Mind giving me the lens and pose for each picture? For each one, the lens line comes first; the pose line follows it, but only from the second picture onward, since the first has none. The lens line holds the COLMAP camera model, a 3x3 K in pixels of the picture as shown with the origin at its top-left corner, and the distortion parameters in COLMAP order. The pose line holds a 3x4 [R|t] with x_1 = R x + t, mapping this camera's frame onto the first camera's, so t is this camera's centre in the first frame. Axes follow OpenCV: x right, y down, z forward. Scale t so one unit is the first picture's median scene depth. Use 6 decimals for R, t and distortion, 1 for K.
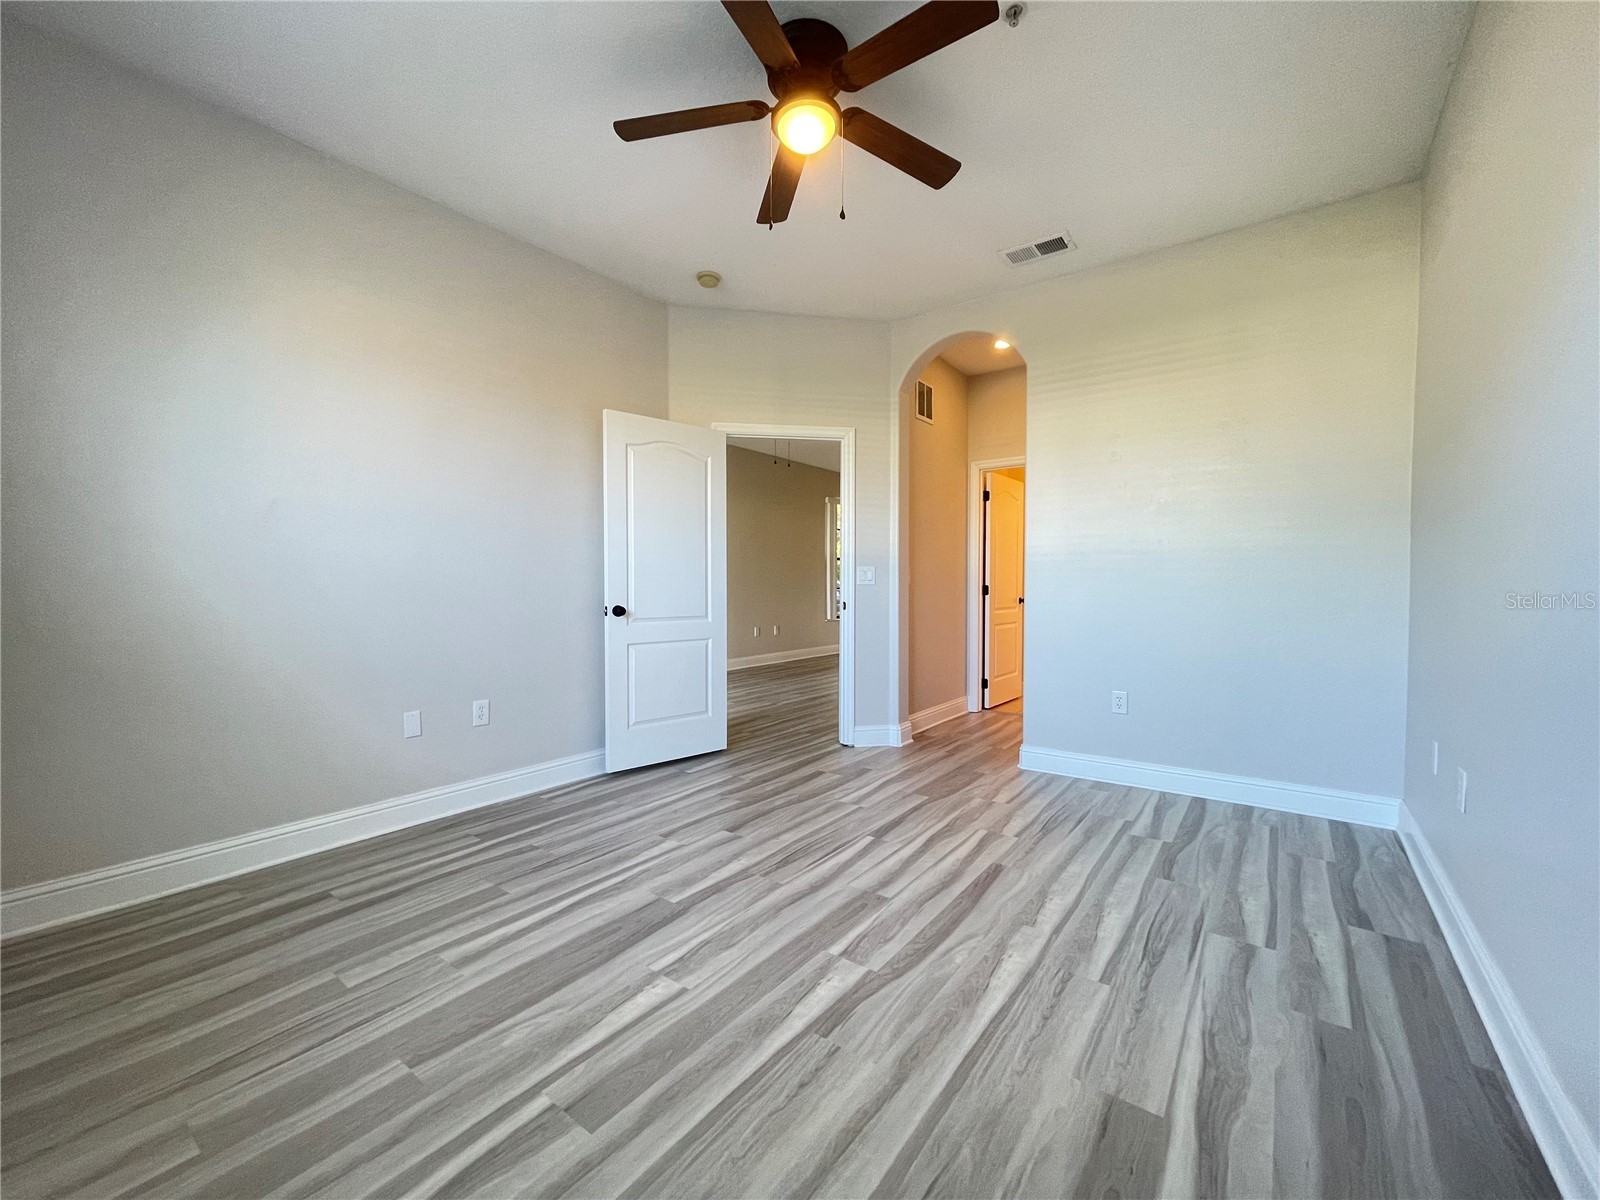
lens RADIAL K [[649.4, 0, 793.5], [0, 649.4, 599.7], [0, 0, 1]] dist [-0.001756, 0.000101]
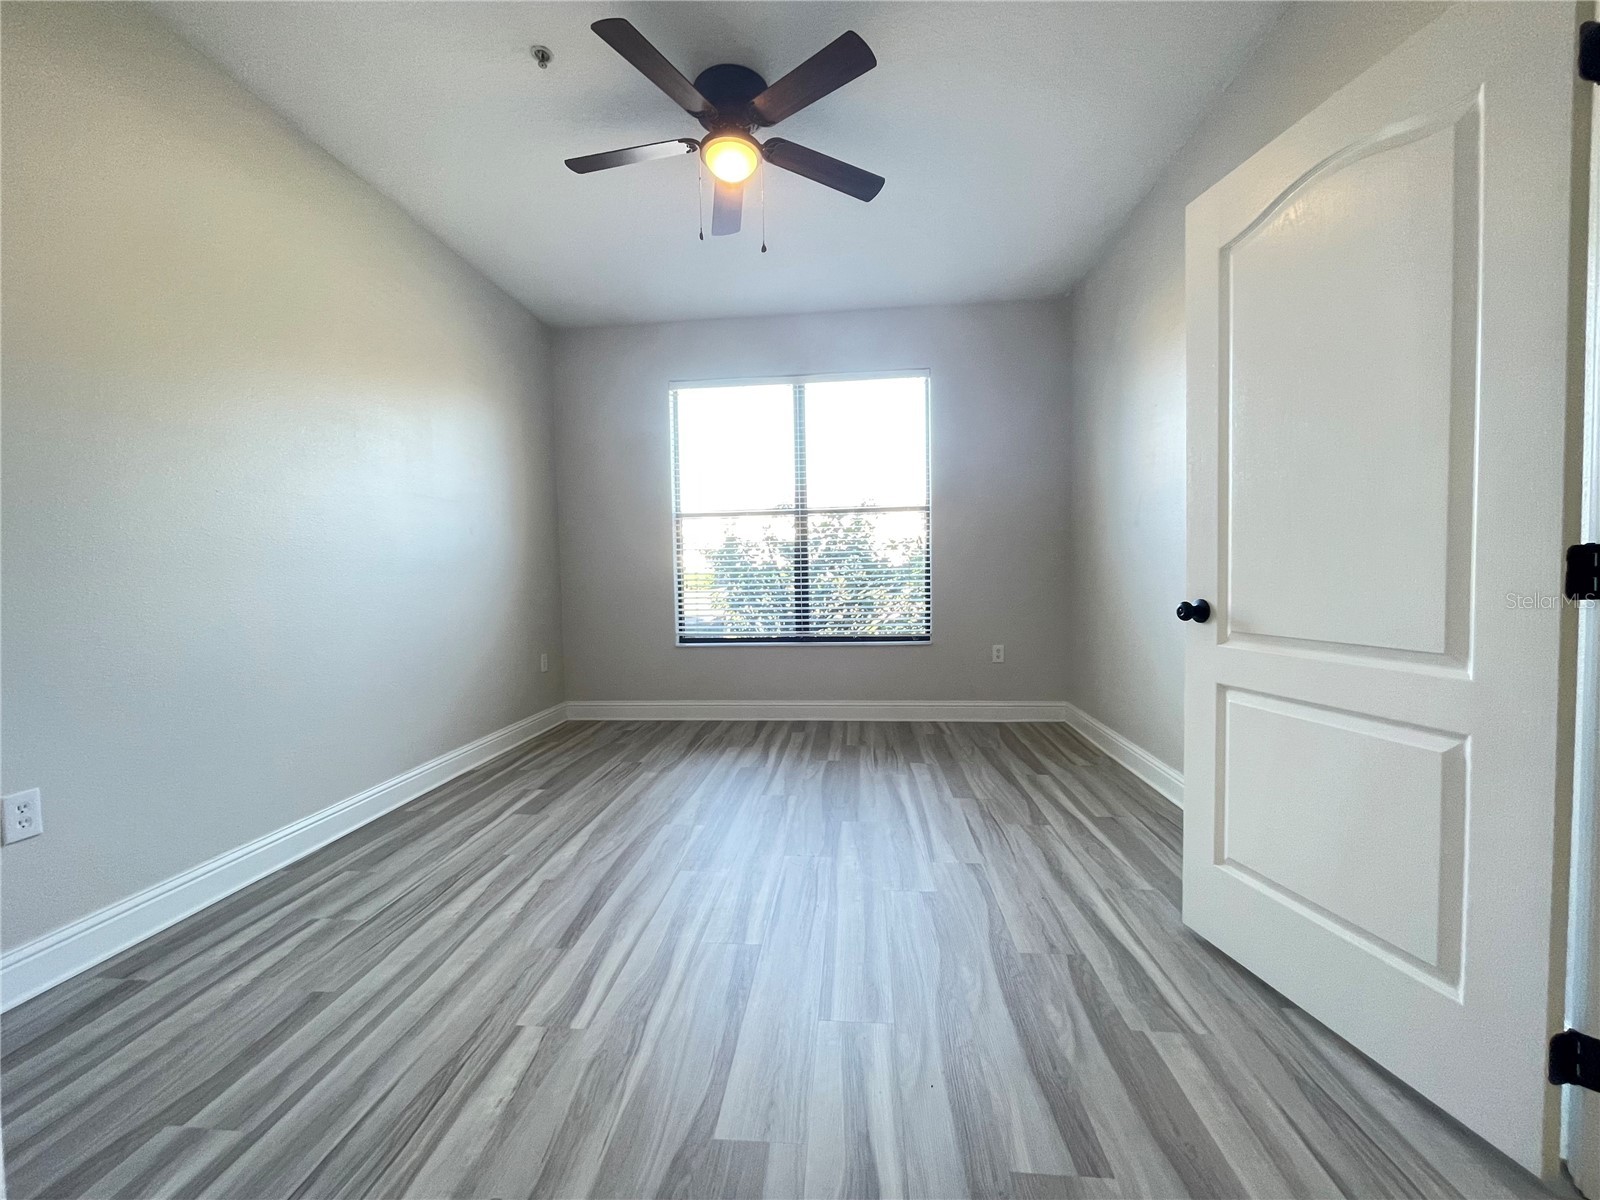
lens RADIAL K [[647.0, 0, 795.1], [0, 647.0, 598.9], [0, 0, 1]] dist [0.001241, -0.000146]
pose [[-0.850766, 0.038568, -0.524128, 0.512917], [0.006546, 0.998004, 0.062812, -0.035970], [0.525504, 0.050008, -0.849320, 1.933673]]
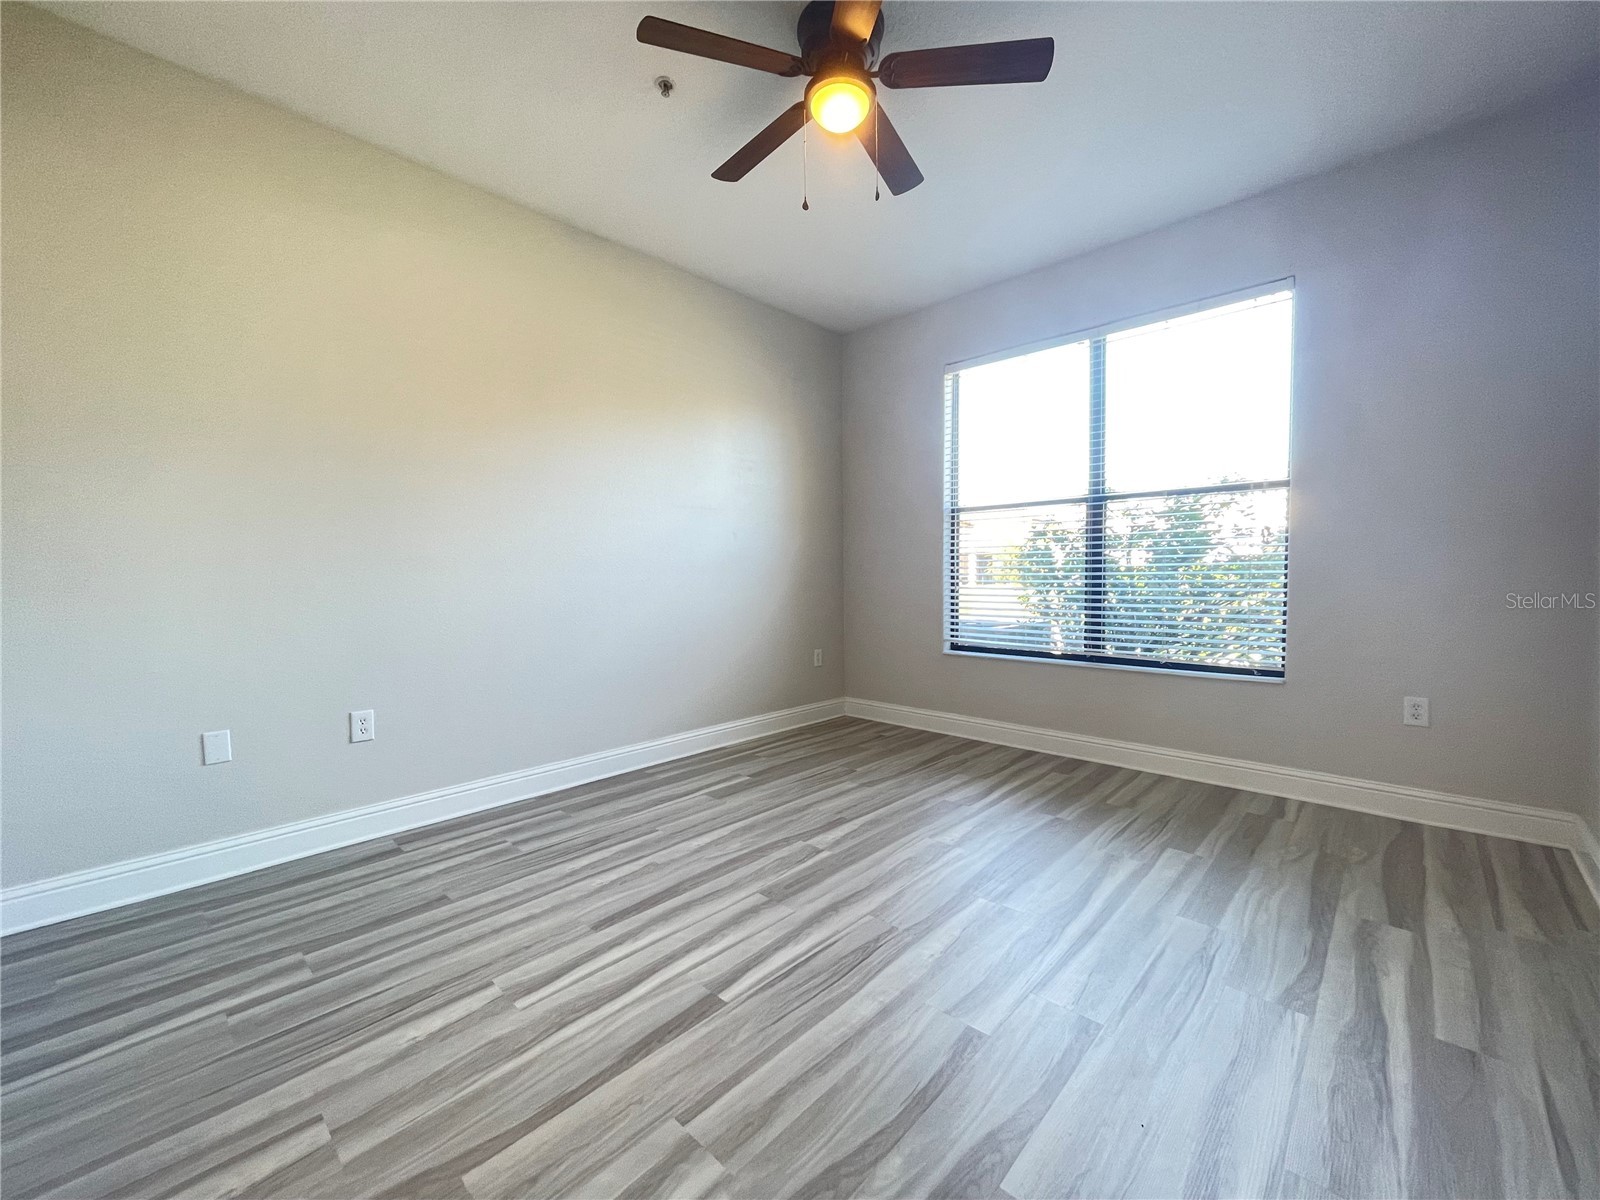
lens RADIAL K [[649.4, 0, 793.5], [0, 649.4, 599.7], [0, 0, 1]] dist [-0.001756, 0.000101]
pose [[-0.993798, 0.003952, 0.111127, -0.015037], [0.011217, 0.997833, 0.064834, -0.042843], [-0.110630, 0.065679, -0.991689, 1.915390]]
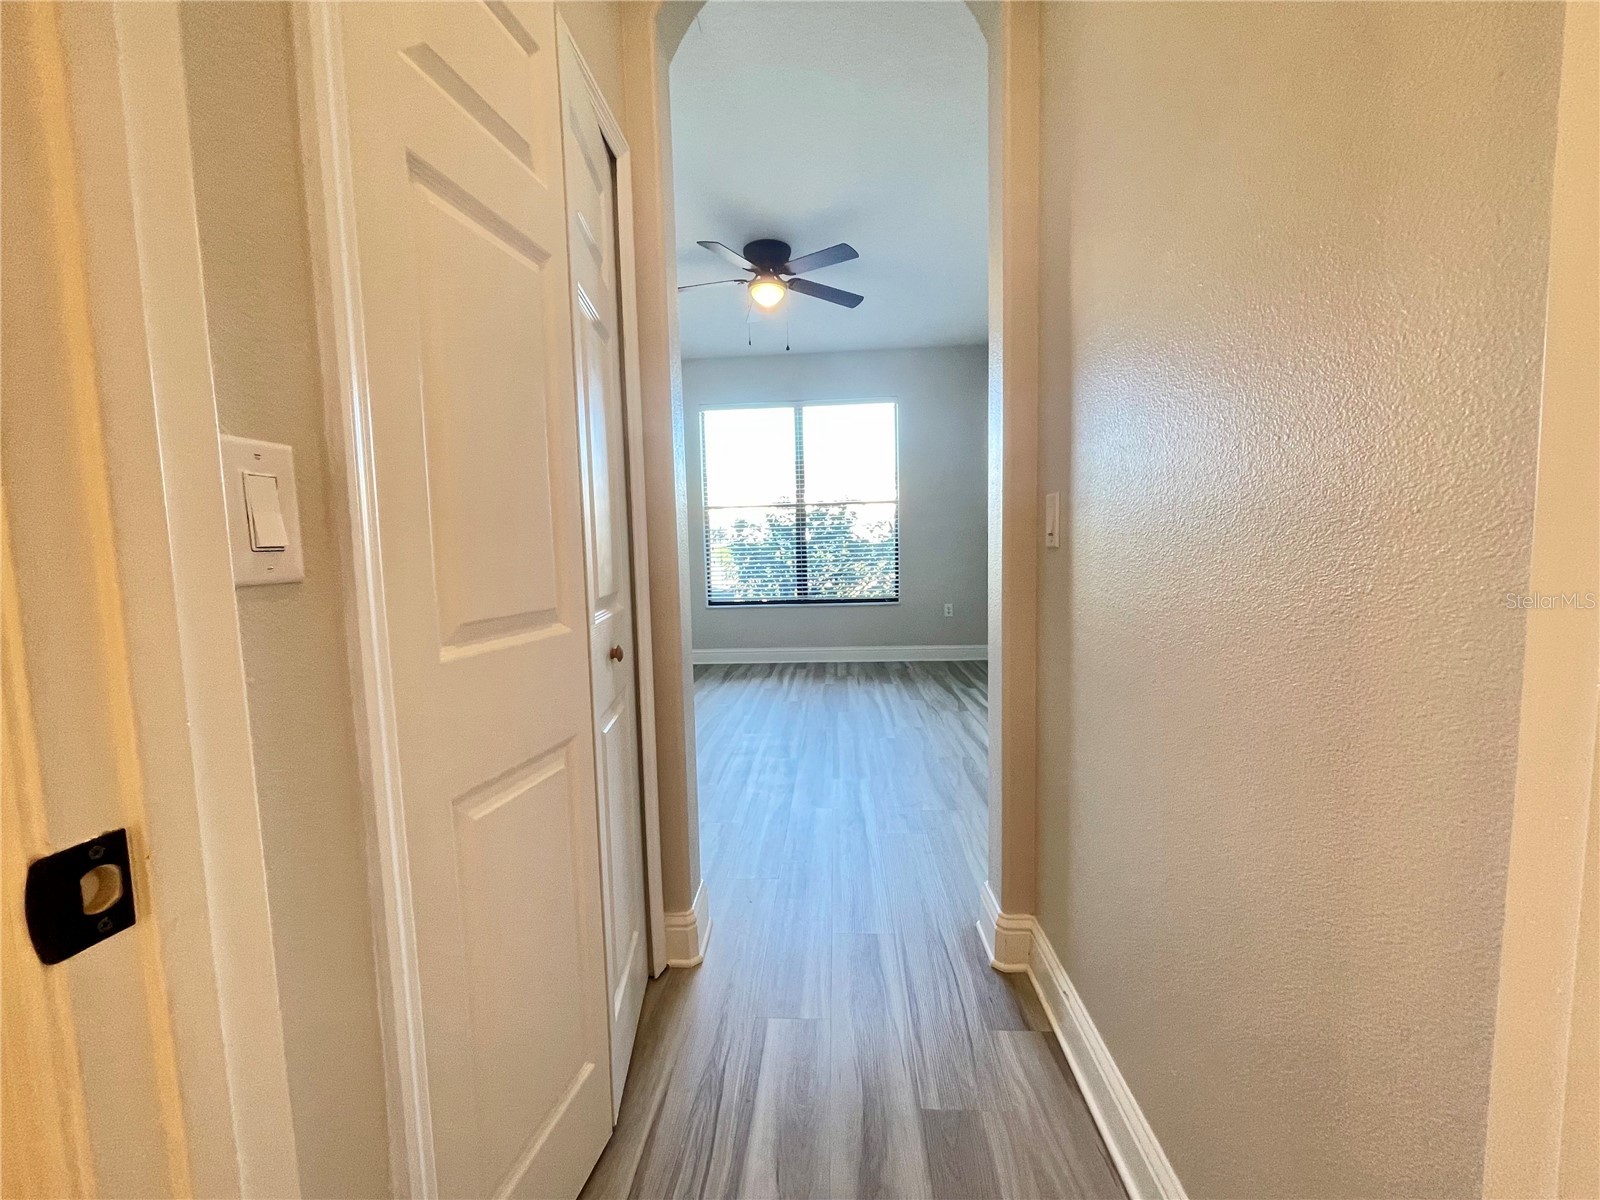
lens RADIAL K [[649.4, 0, 793.5], [0, 649.4, 599.7], [0, 0, 1]] dist [-0.001756, 0.000101]
pose [[-0.834066, 0.067682, -0.547498, 0.947100], [0.013000, 0.994581, 0.103147, -0.068734], [0.551512, 0.078913, -0.830426, 2.452200]]
